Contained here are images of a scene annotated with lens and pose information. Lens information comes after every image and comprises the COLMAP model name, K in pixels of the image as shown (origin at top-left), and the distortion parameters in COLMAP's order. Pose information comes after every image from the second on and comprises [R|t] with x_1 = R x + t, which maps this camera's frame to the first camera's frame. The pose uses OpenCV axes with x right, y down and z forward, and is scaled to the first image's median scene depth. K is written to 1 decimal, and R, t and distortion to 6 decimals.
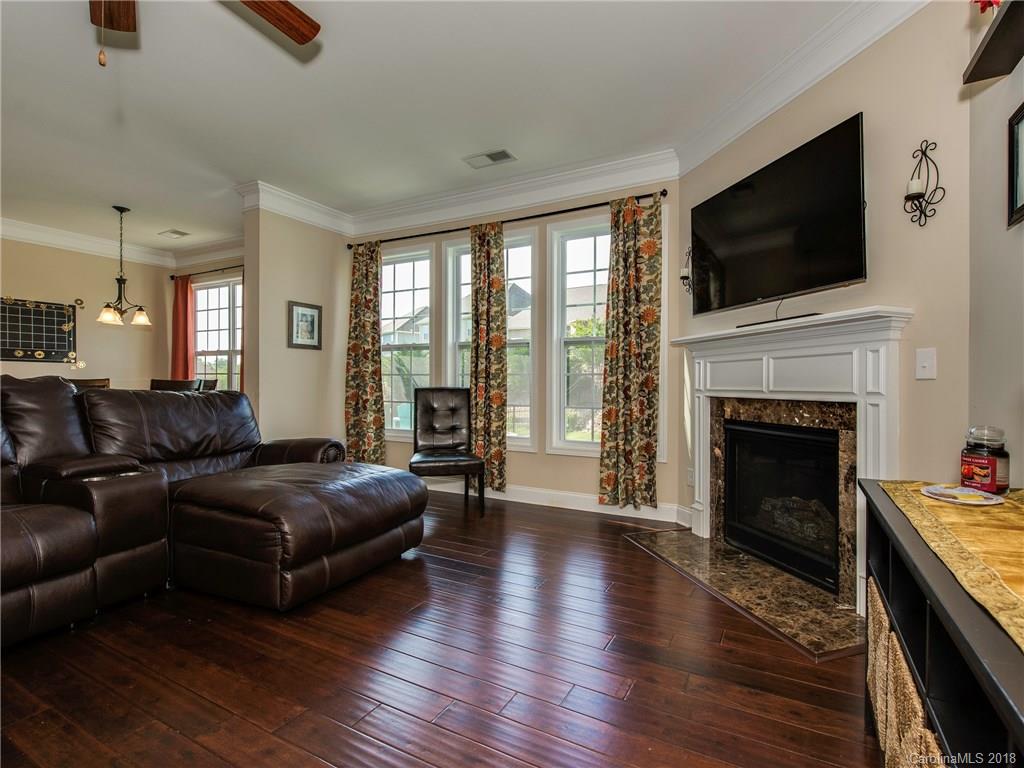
lens RADIAL K [[494.3, 0, 532.7], [0, 494.3, 384.2], [0, 0, 1]] dist [0.001080, -0.001223]
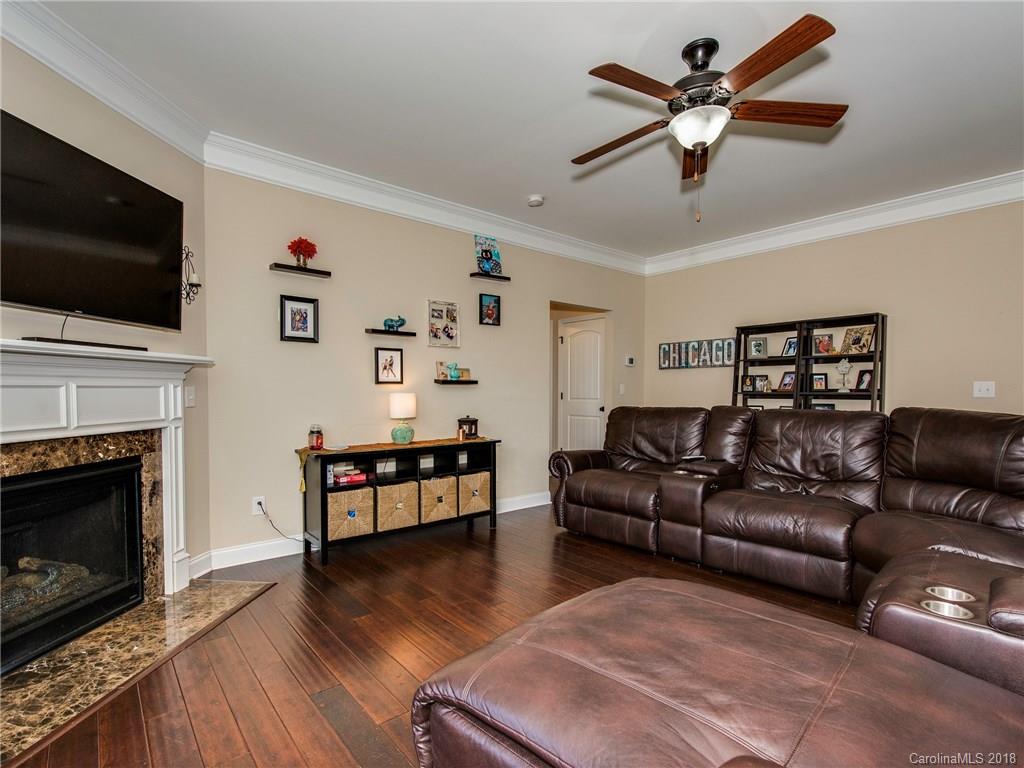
lens RADIAL K [[521.5, 0, 509.1], [0, 521.5, 394.9], [0, 0, 1]] dist [0.003463, -0.001077]
pose [[-0.931787, -0.015901, 0.362657, -0.457224], [-0.010264, 0.999795, 0.017464, -0.056279], [-0.362861, 0.012550, -0.931759, 1.426867]]
